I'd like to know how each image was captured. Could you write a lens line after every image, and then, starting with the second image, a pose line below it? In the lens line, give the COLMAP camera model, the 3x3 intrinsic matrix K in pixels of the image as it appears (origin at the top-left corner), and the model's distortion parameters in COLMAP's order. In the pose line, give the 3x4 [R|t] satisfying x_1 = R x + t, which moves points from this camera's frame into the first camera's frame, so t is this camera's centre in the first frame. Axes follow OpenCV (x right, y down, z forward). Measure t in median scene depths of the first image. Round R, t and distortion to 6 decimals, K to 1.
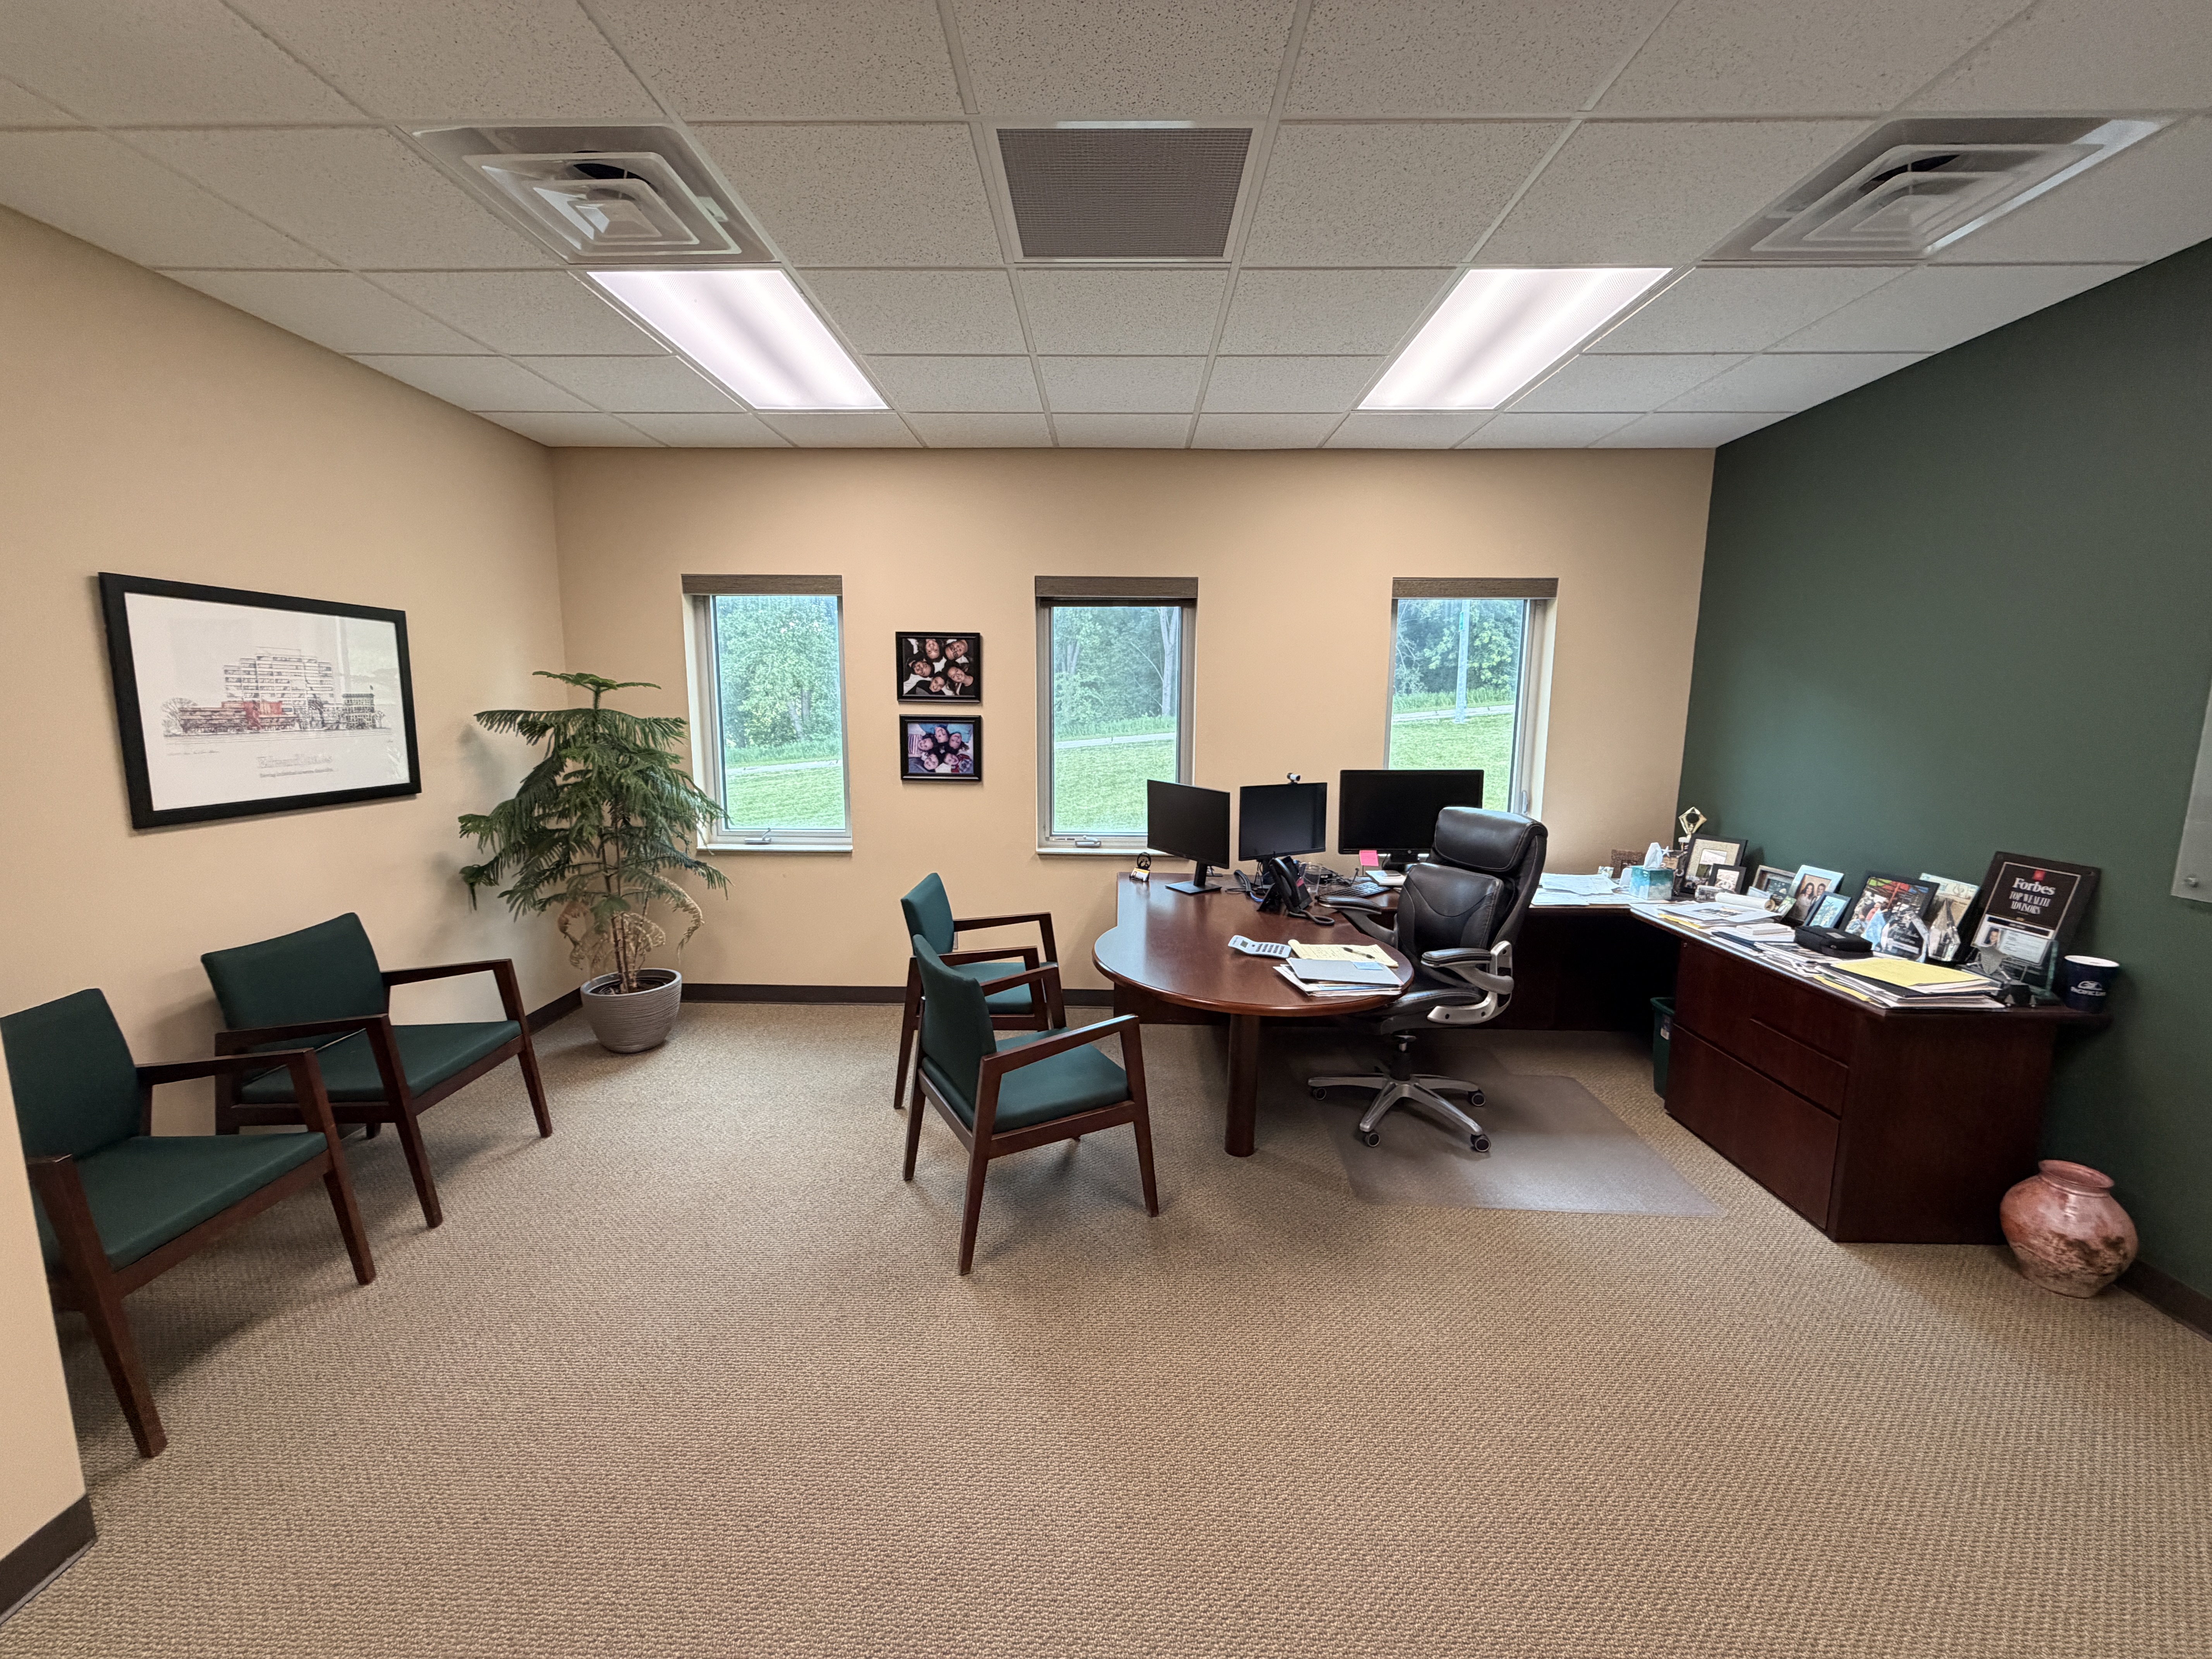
lens RADIAL K [[881.0, 0, 1099.4], [0, 881.0, 831.1], [0, 0, 1]] dist [0.000531, -0.000347]
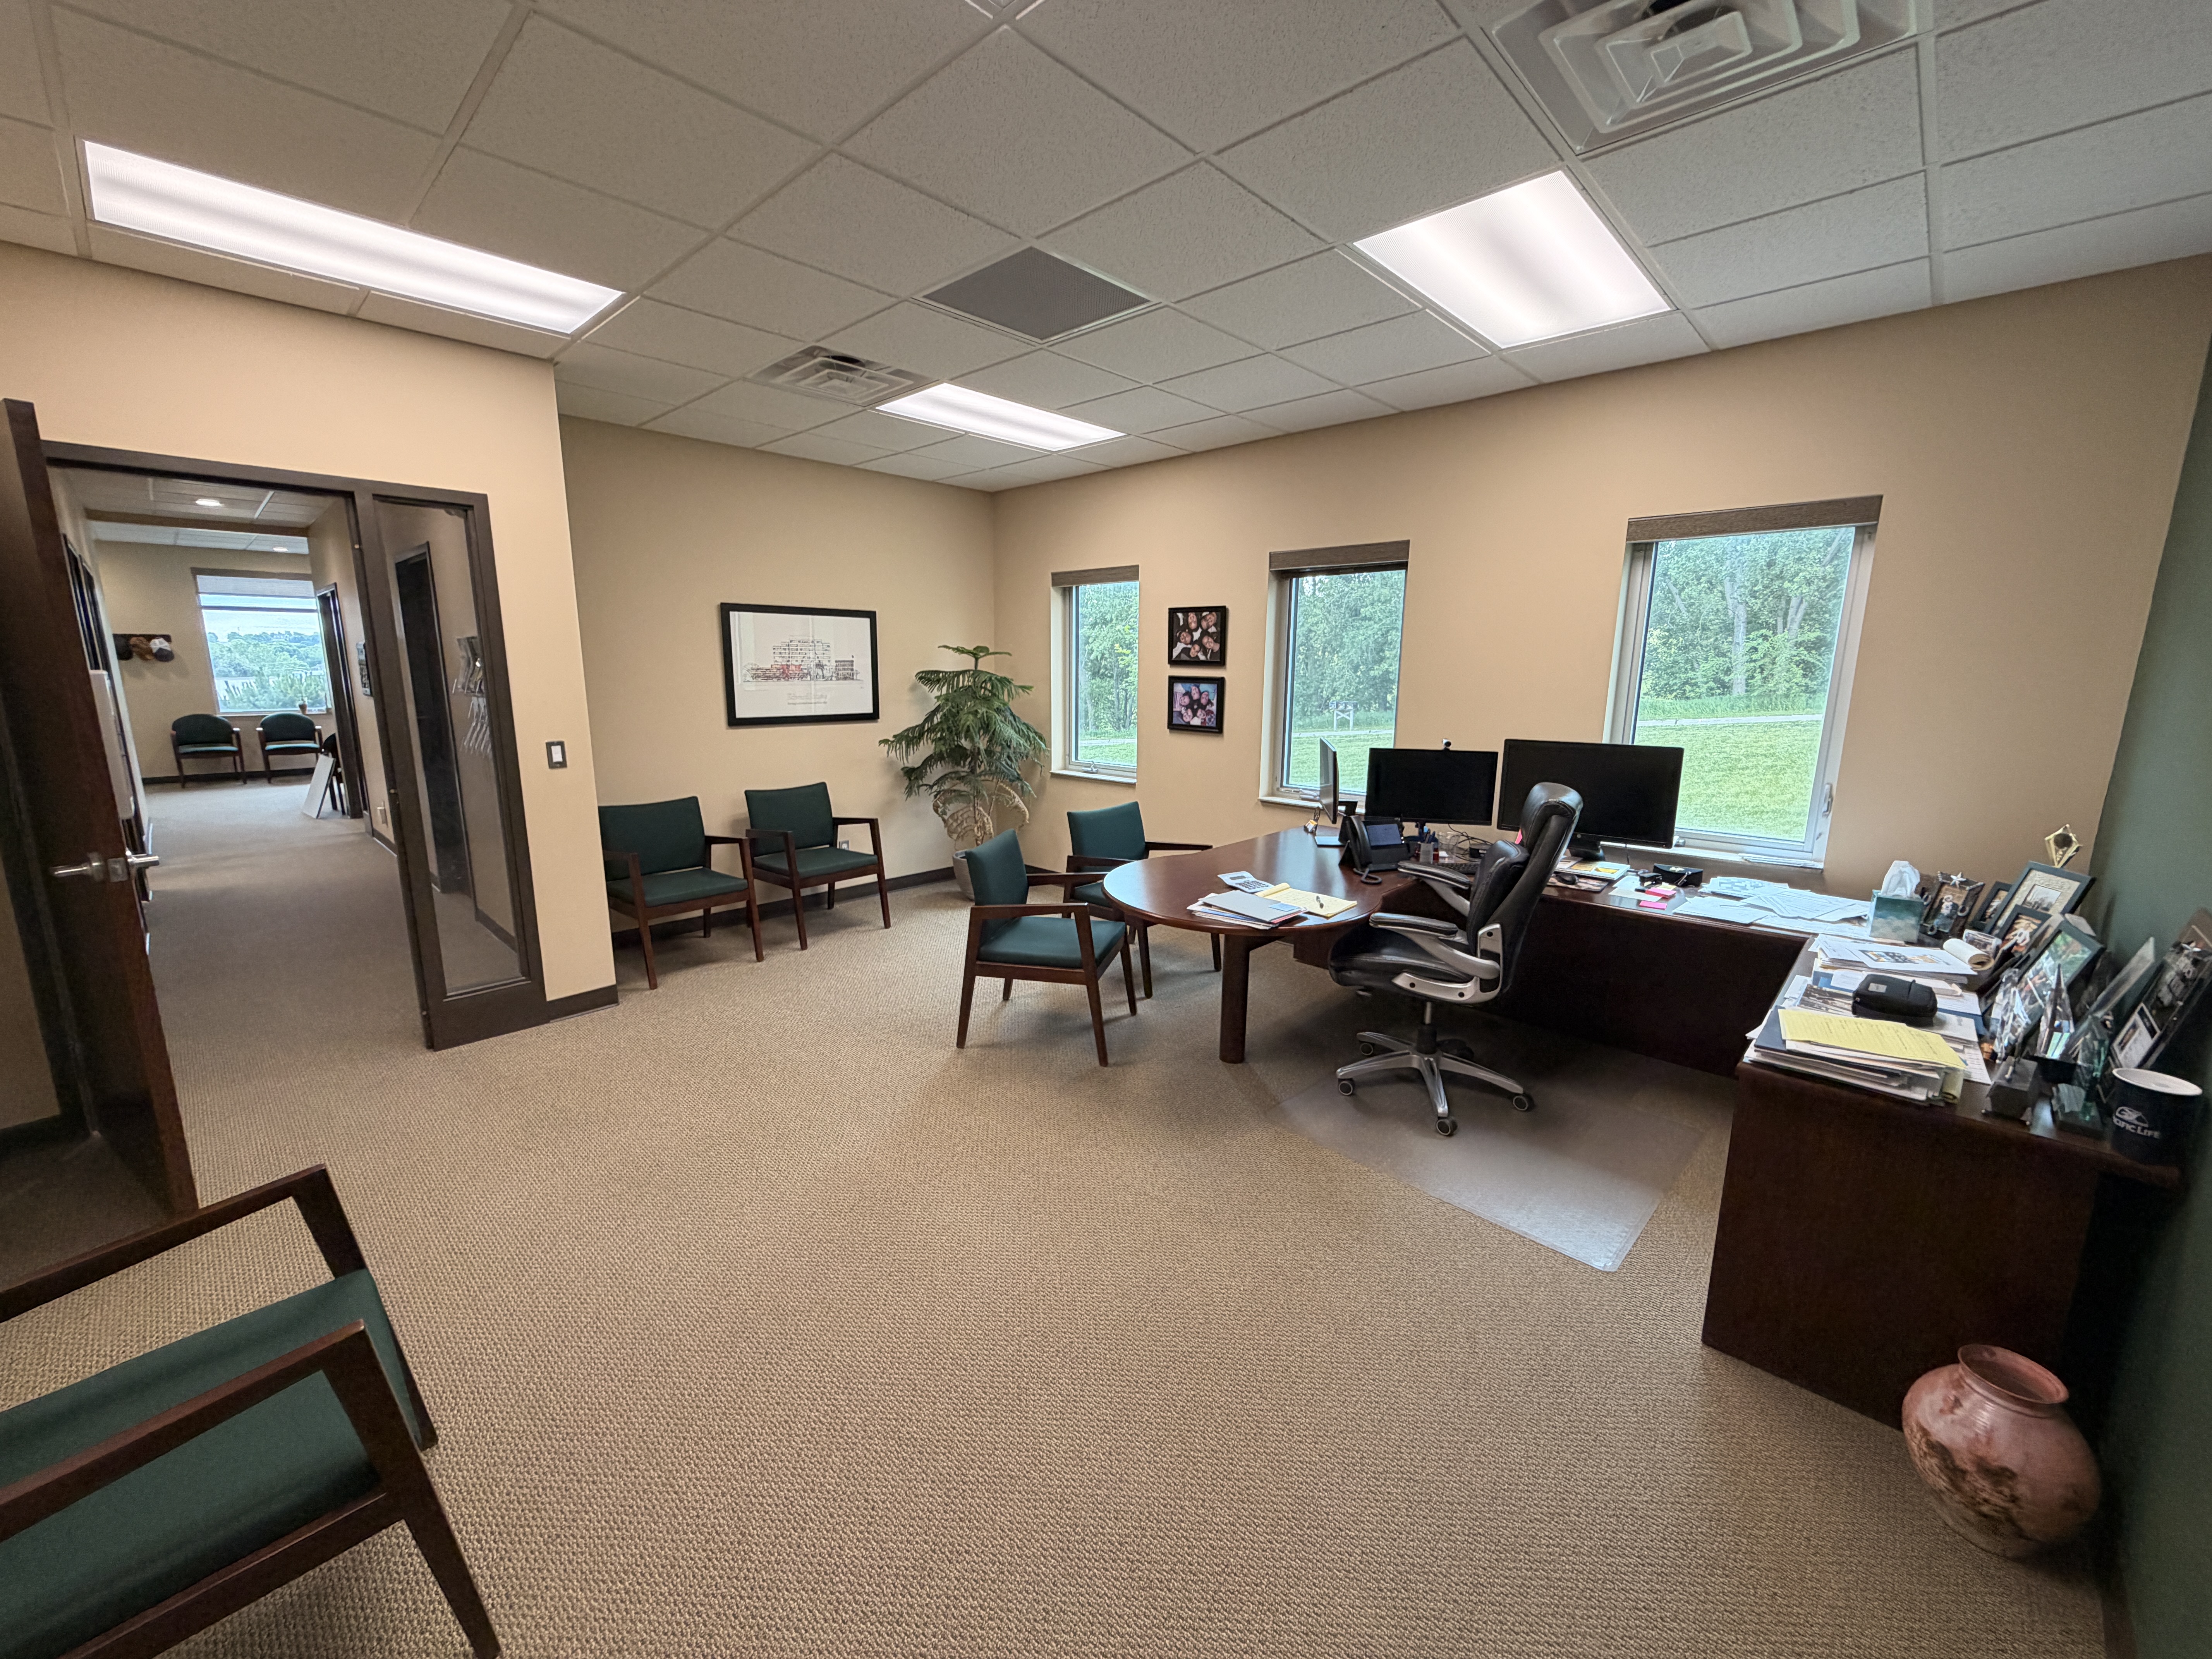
lens RADIAL K [[881.0, 0, 1099.4], [0, 881.0, 831.1], [0, 0, 1]] dist [0.000531, -0.000347]
pose [[0.738686, 0.124468, -0.662458, 0.556183], [-0.099816, 0.992167, 0.075115, 0.000301], [0.666618, 0.010638, 0.745324, 0.021713]]
